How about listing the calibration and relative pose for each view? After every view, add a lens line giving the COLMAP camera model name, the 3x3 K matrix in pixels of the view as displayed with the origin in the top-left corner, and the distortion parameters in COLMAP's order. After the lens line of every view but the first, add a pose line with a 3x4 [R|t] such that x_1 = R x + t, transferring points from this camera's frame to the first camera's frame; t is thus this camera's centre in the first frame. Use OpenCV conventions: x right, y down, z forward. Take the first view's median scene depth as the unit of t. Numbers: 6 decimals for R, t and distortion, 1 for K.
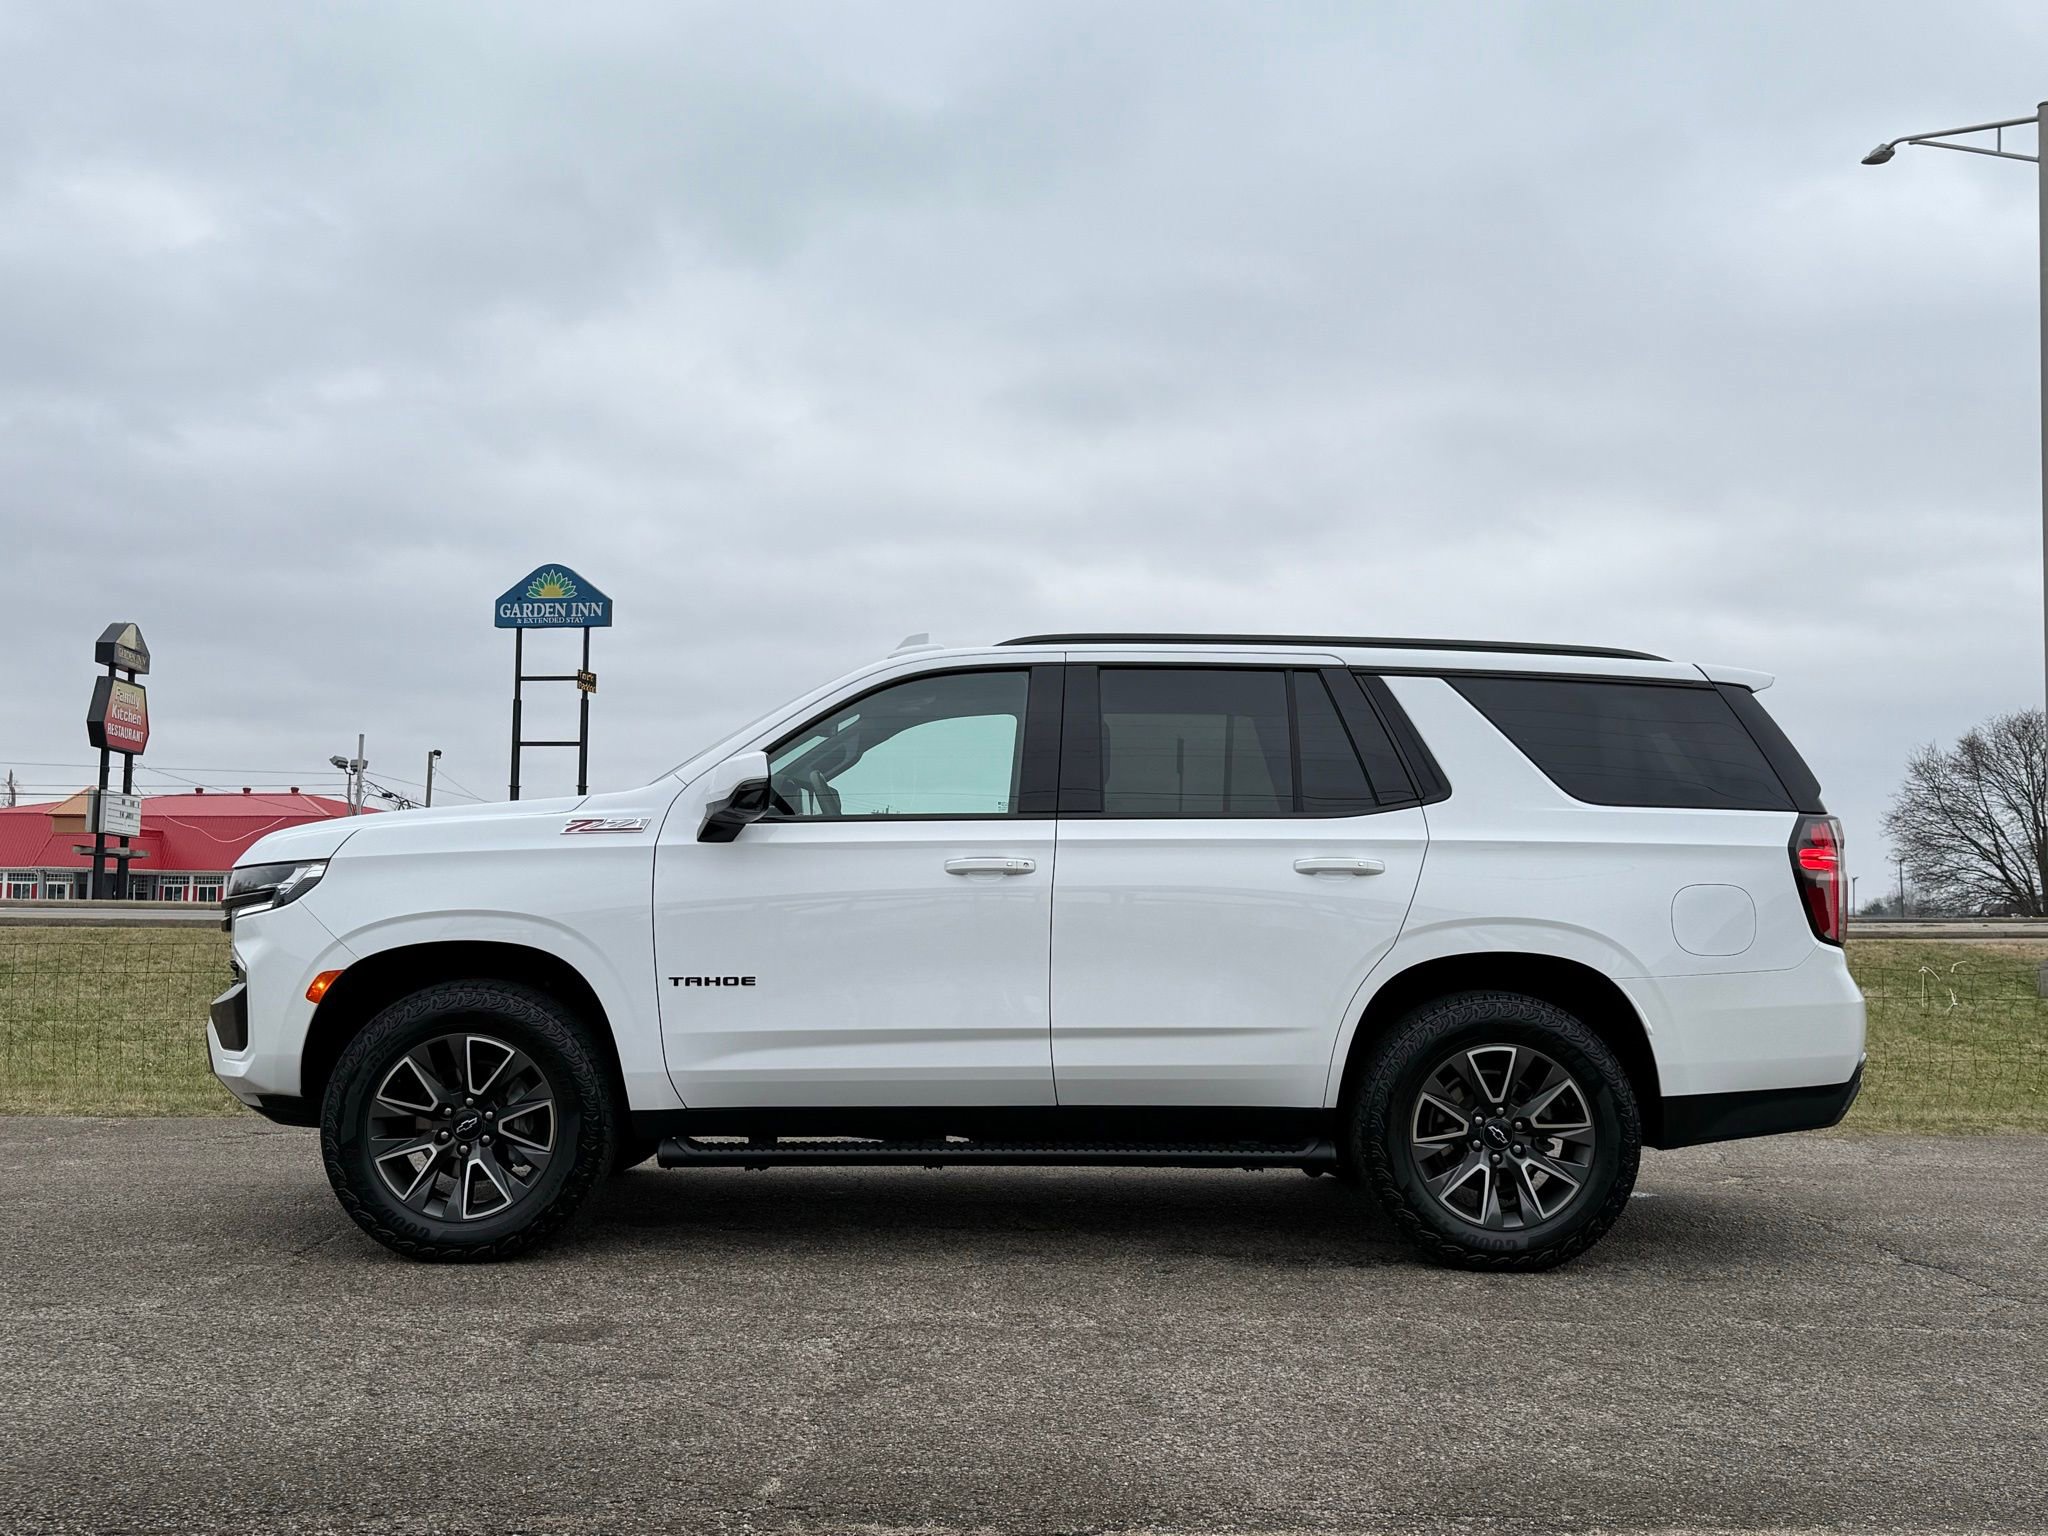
lens RADIAL K [[2079.3, 0, 1030.5], [0, 2079.3, 778.2], [0, 0, 1]] dist [0.070693, 0.000000]
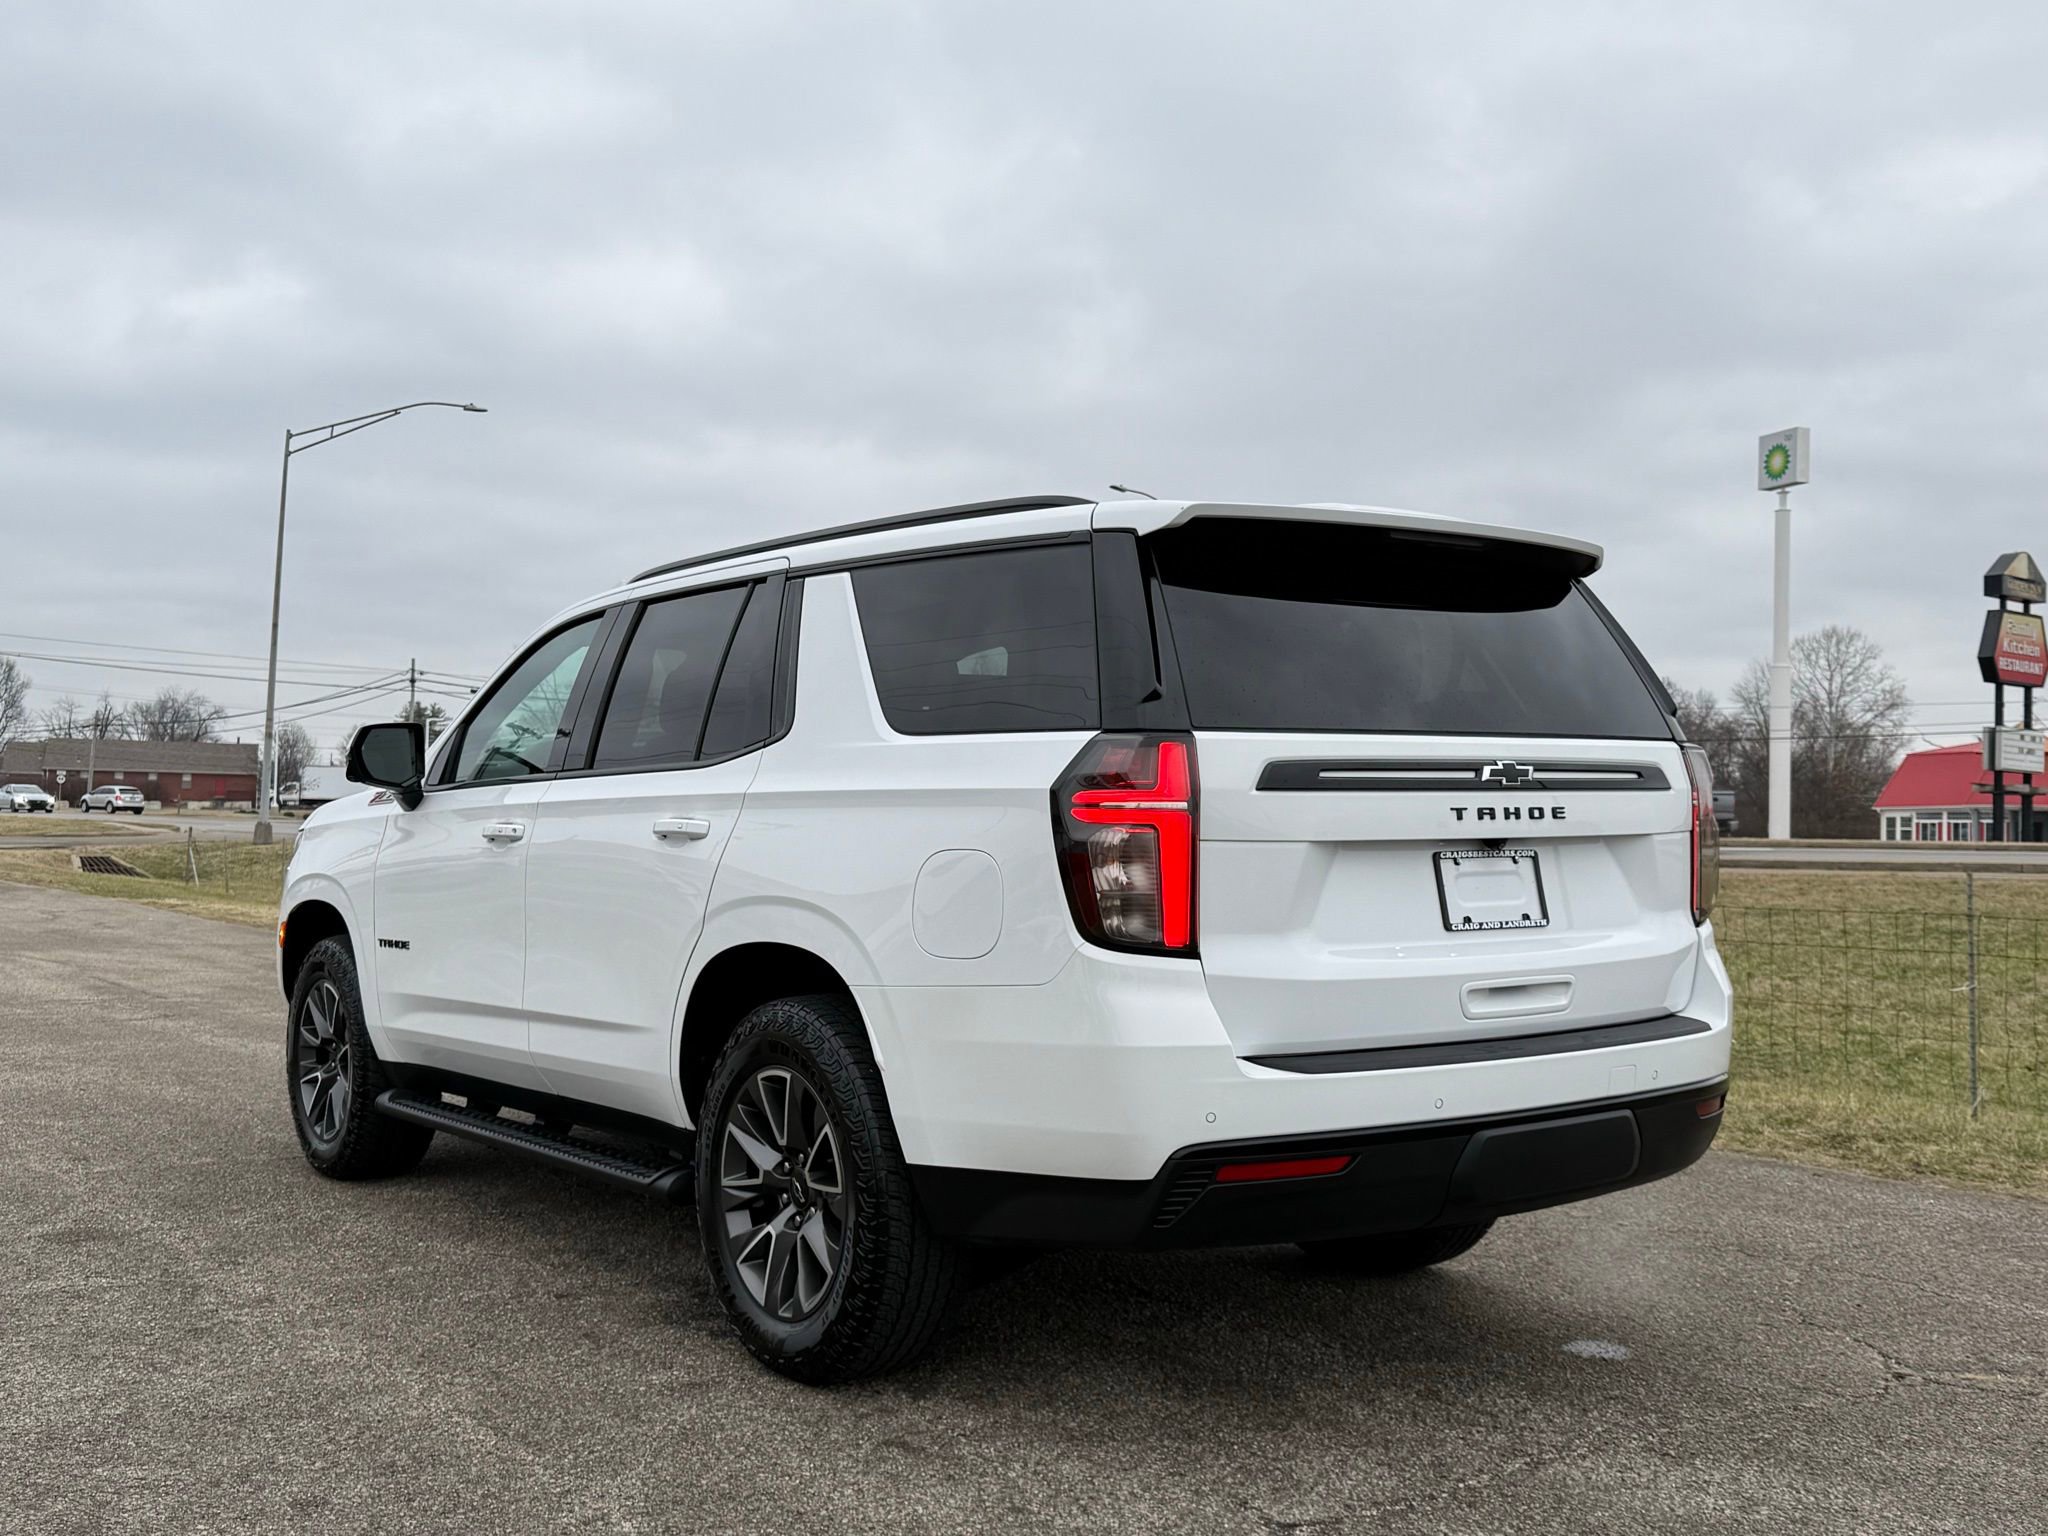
lens RADIAL K [[2079.3, 0, 1075.6], [0, 2079.3, 785.8], [0, 0, 1]] dist [0.070693, 0.000000]
pose [[0.562621, -0.025174, -0.826331, 0.126116], [0.053740, 0.998536, 0.006170, 0.004107], [0.824966, -0.047878, 0.563151, 0.095238]]
